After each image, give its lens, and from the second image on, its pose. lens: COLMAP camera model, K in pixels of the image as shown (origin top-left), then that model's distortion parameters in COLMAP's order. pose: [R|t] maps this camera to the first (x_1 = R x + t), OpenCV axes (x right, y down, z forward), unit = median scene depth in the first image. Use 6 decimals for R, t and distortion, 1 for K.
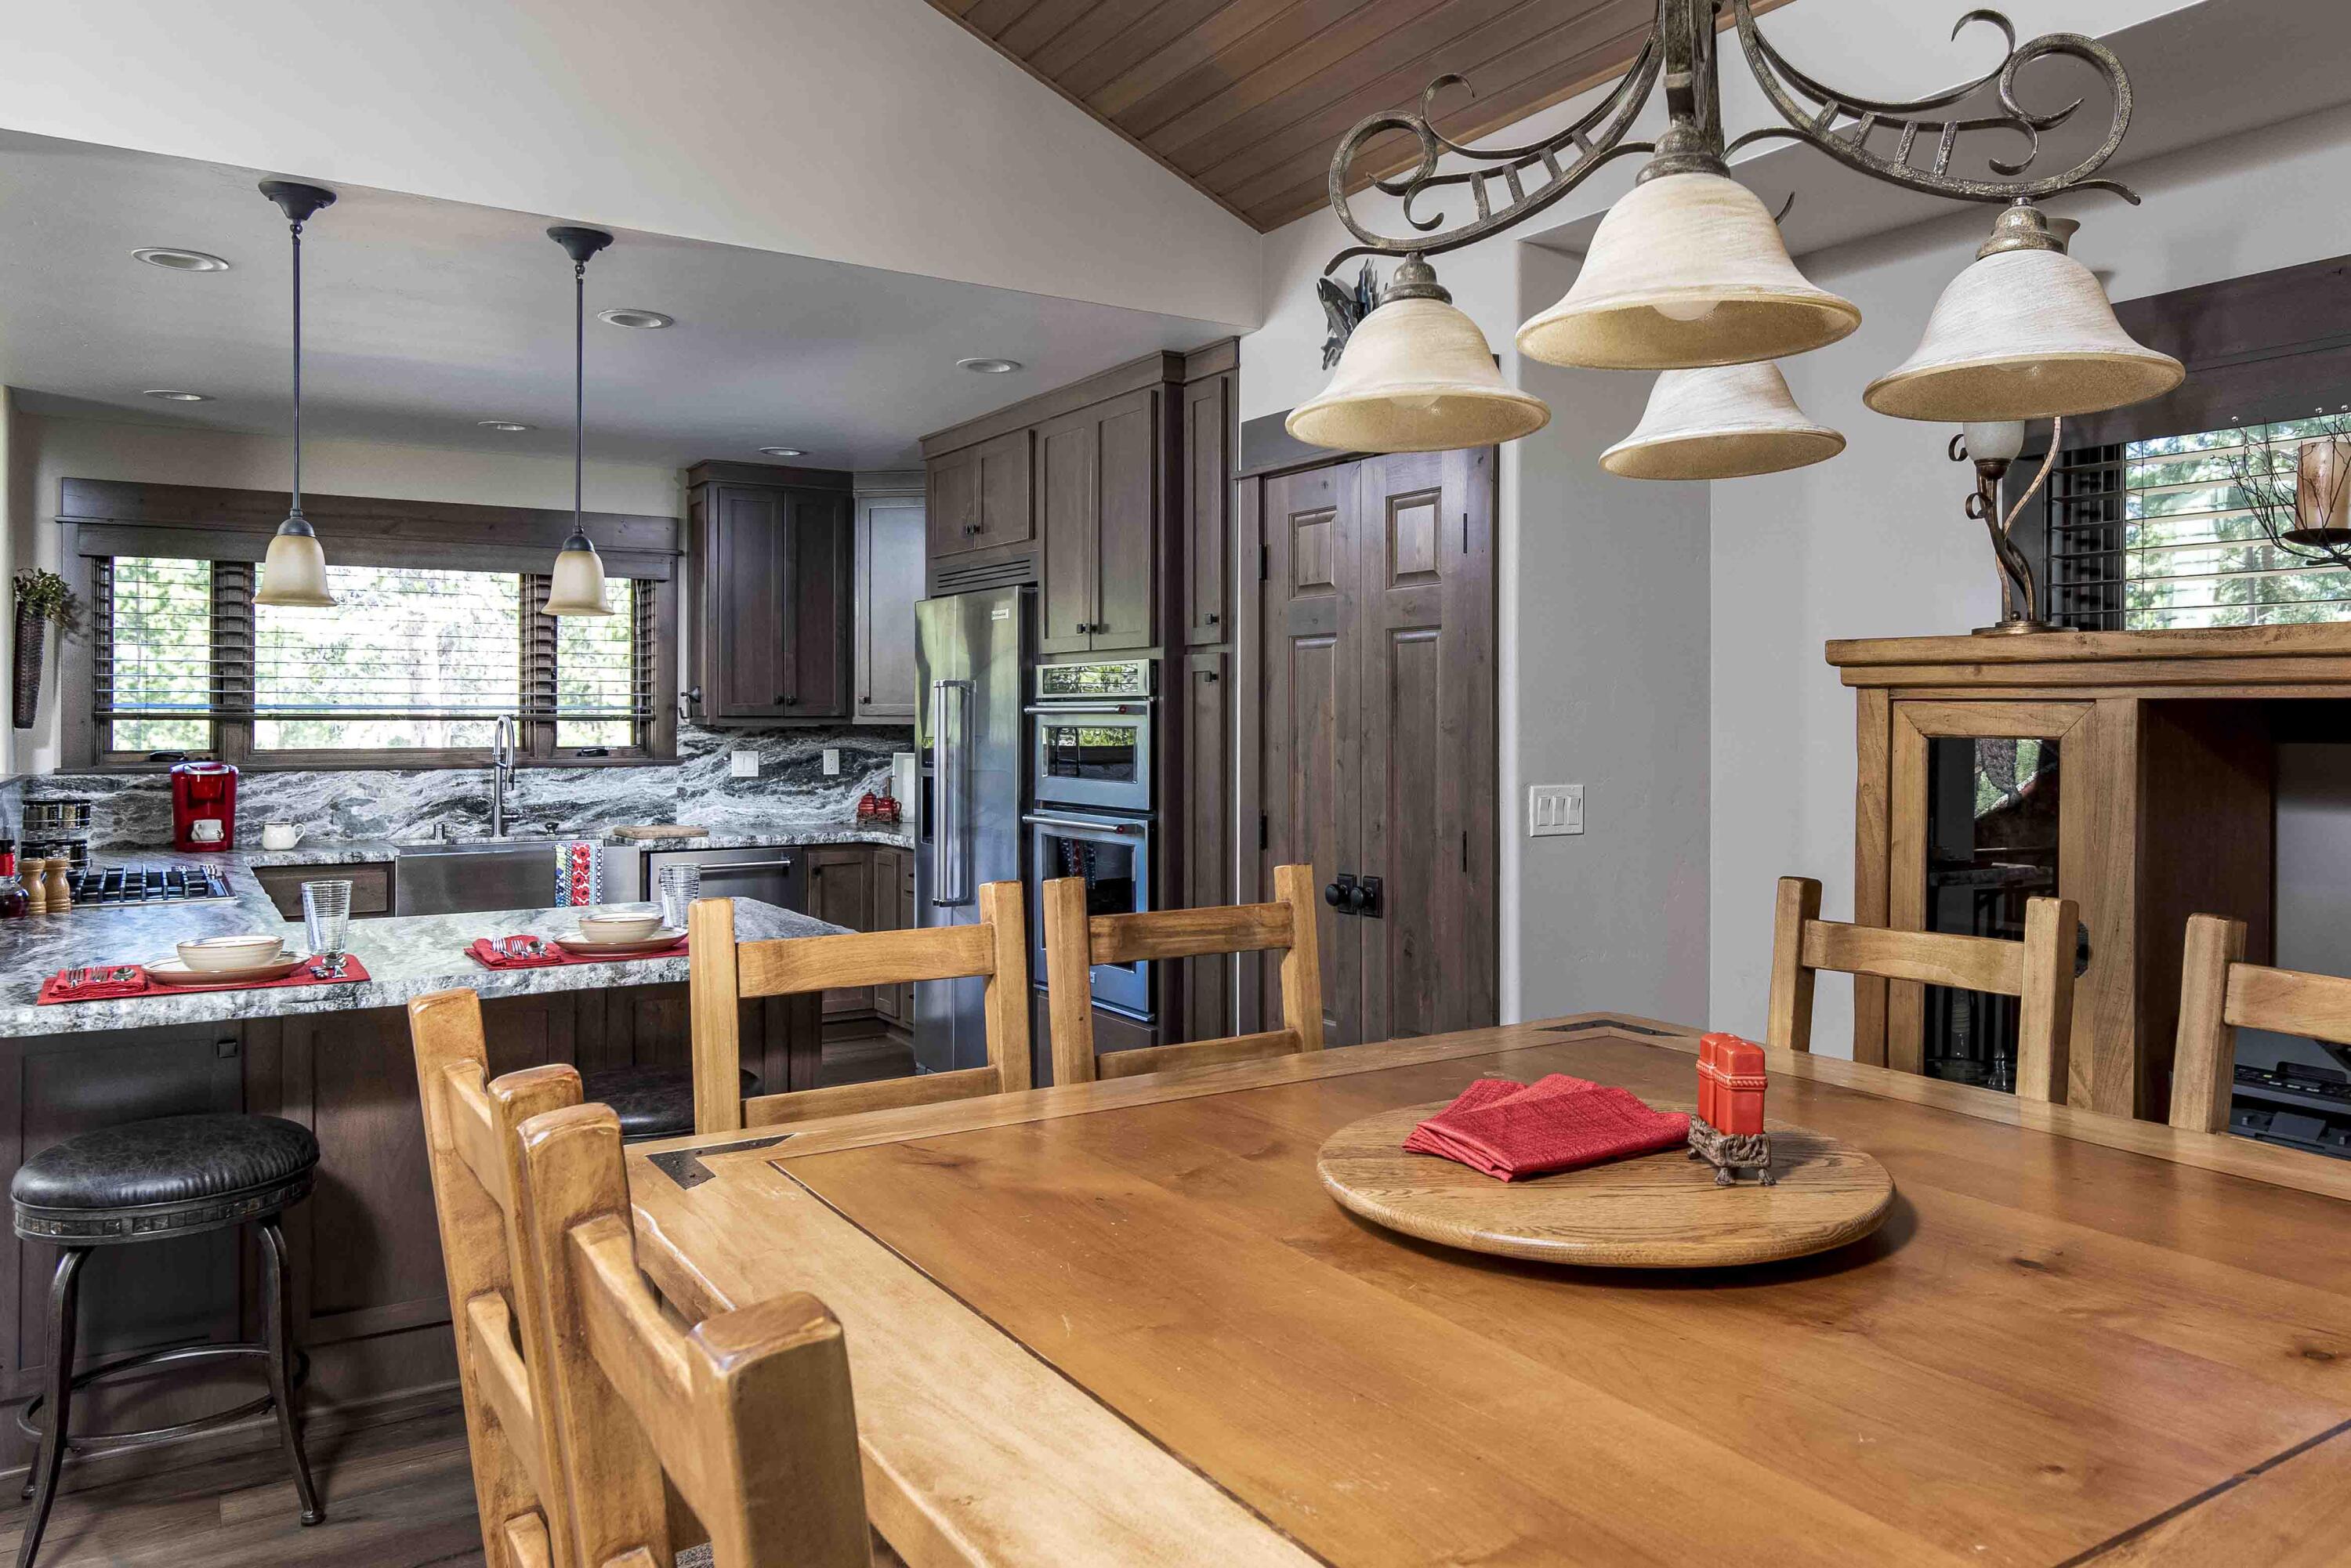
lens RADIAL K [[1675.9, 0, 1293.2], [0, 1675.9, 711.8], [0, 0, 1]] dist [-0.001083, 0.006524]
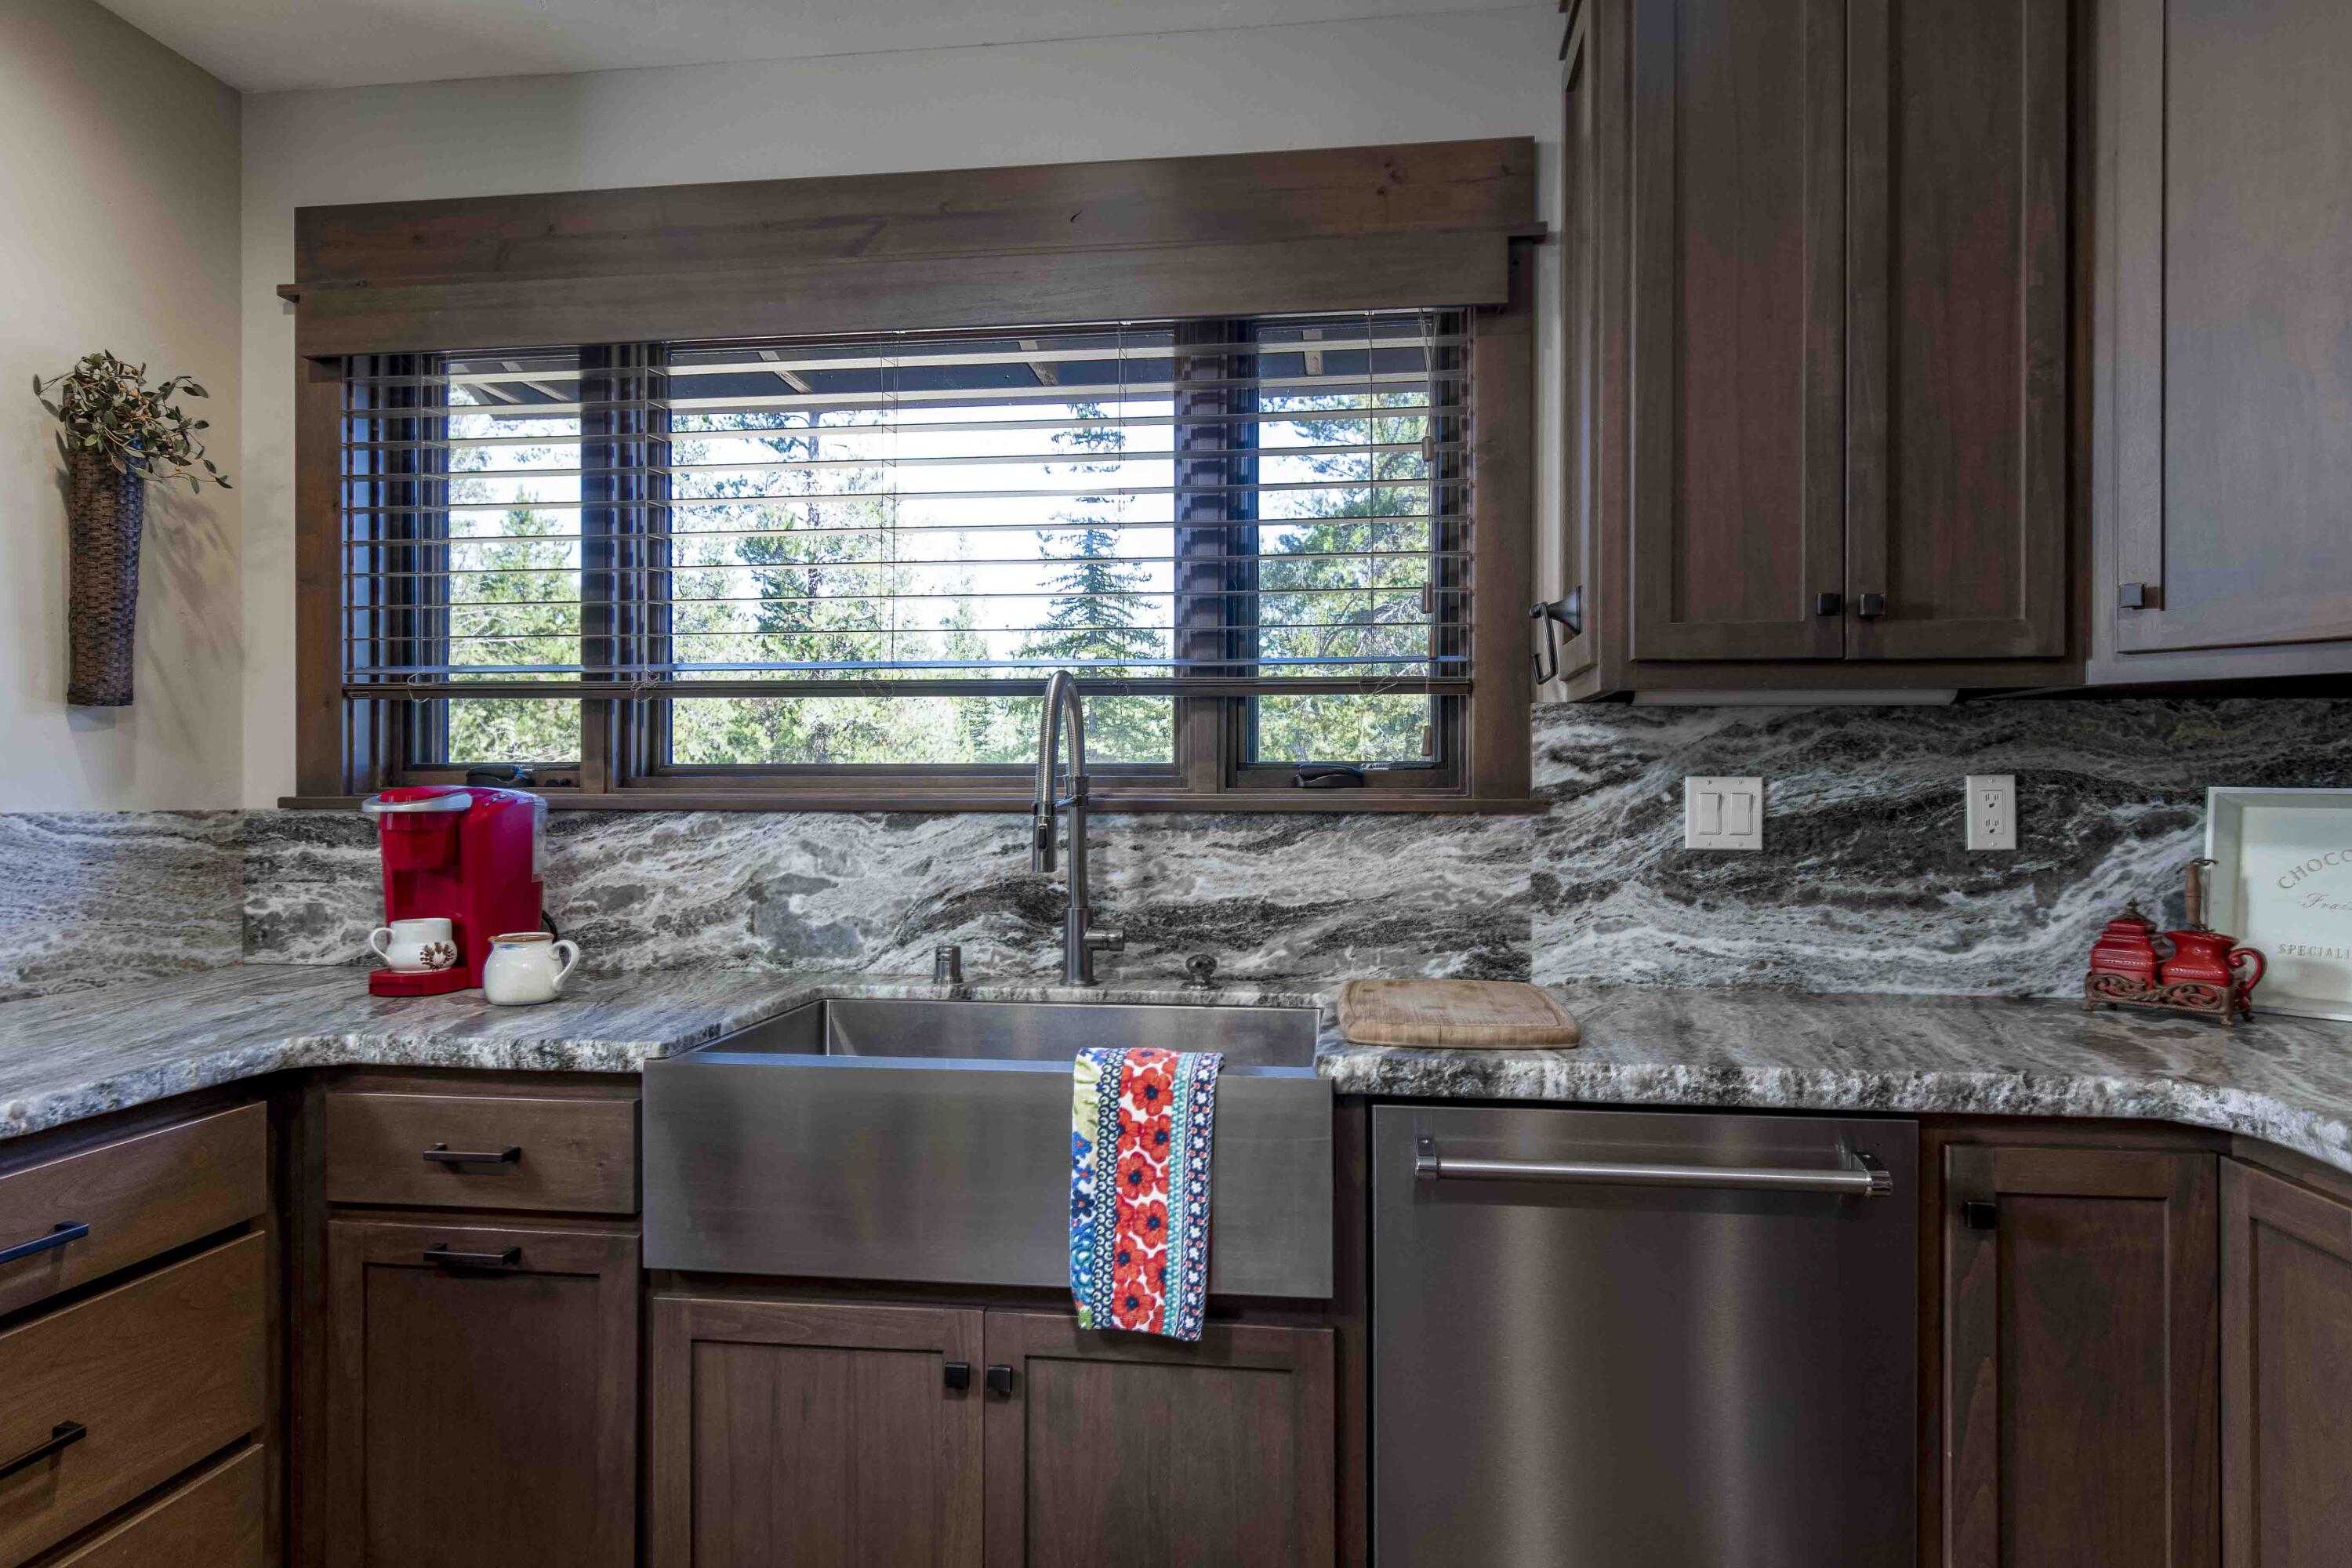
lens RADIAL K [[1390.6, 0, 1172.7], [0, 1390.6, 789.7], [0, 0, 1]] dist [0.009932, -0.000623]
pose [[0.746066, 0.001016, -0.665871, -0.242509], [0.001204, 0.999995, 0.002875, 0.027883], [0.665871, -0.002947, 0.746061, 0.781862]]
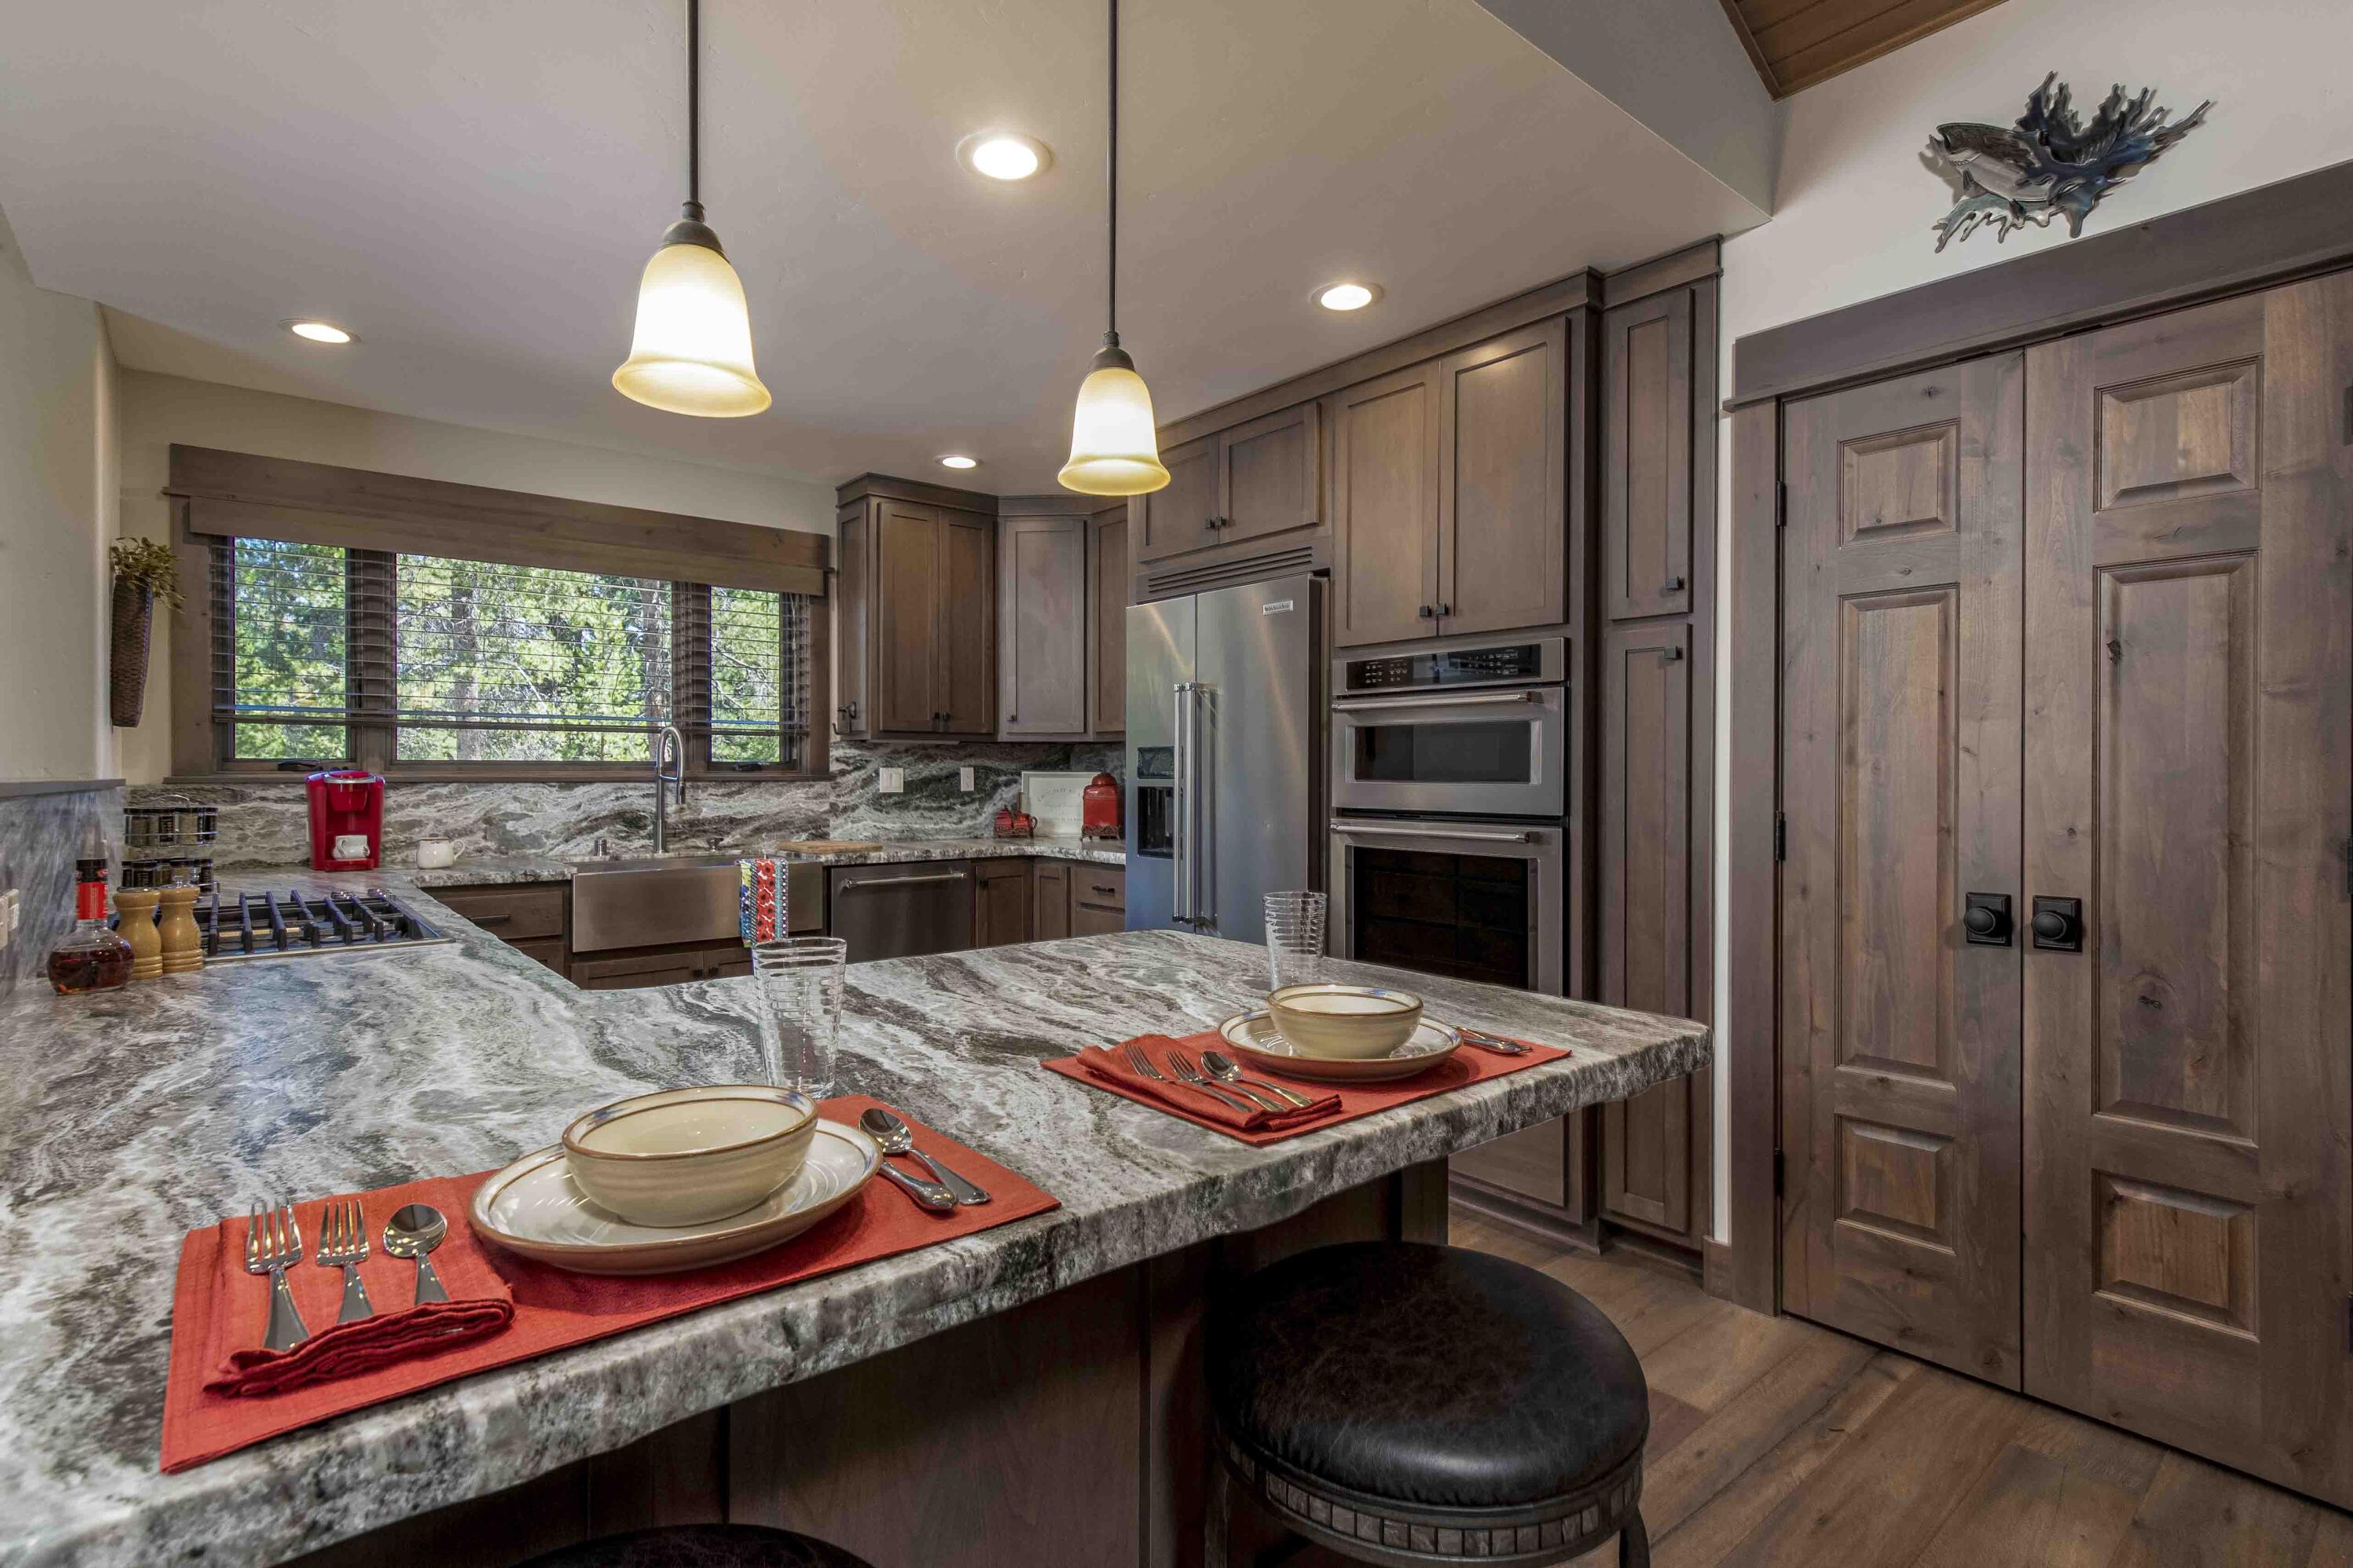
lens RADIAL K [[1127.7, 0, 1169.6], [0, 1127.7, 779.9], [0, 0, 1]] dist [0.005363, -0.000399]
pose [[0.995454, 0.000074, 0.095247, -0.248120], [-0.001208, 0.999929, 0.011854, 0.024953], [-0.095239, -0.011916, 0.995383, 0.329887]]
